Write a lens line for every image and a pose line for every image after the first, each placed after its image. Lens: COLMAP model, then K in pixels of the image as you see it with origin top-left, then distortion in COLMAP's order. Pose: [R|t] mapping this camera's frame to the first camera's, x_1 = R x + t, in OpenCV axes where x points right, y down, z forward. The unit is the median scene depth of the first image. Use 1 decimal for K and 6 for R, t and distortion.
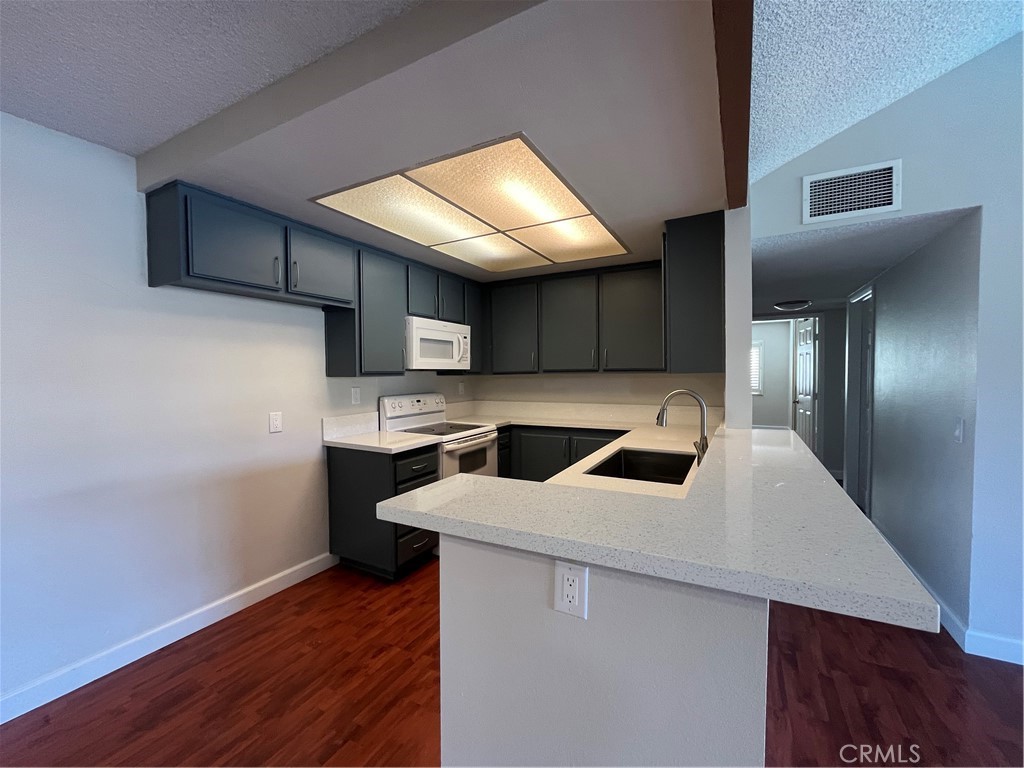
lens RADIAL K [[415.5, 0, 514.7], [0, 415.5, 384.1], [0, 0, 1]] dist [-0.002355, -0.000346]
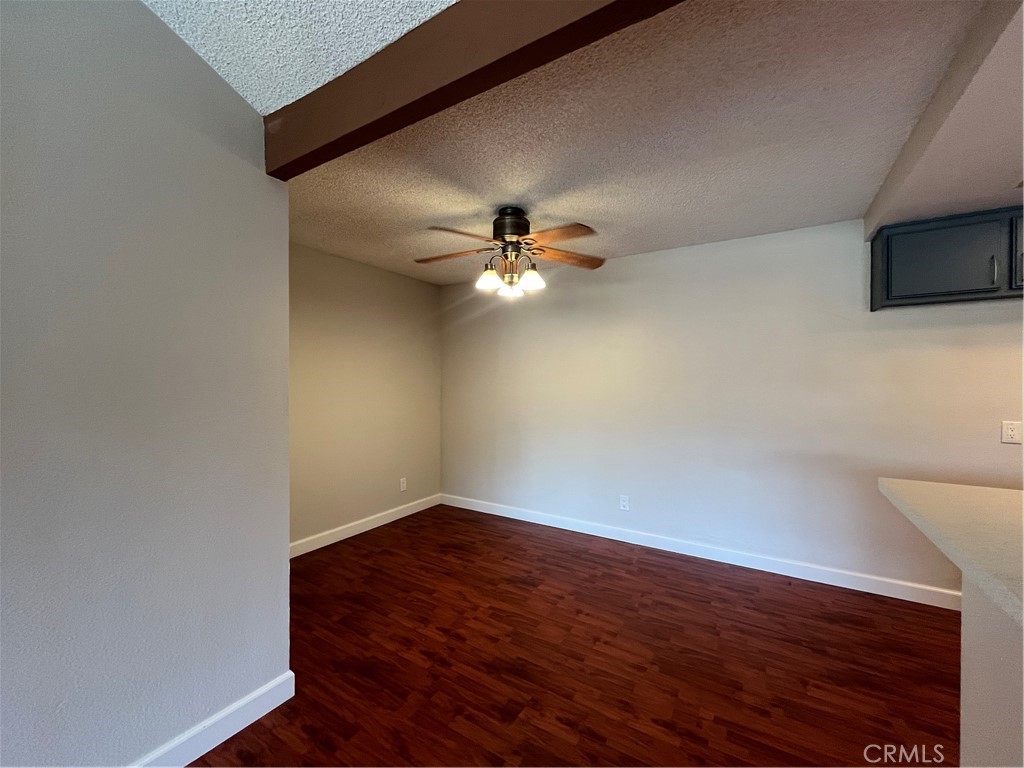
lens RADIAL K [[415.5, 0, 513.3], [0, 415.5, 383.0], [0, 0, 1]] dist [-0.002355, -0.000346]
pose [[-0.068420, 0.014045, -0.997558, 0.469411], [-0.023669, 0.999597, 0.015697, -0.004045], [0.997376, 0.024685, -0.068060, -0.023583]]
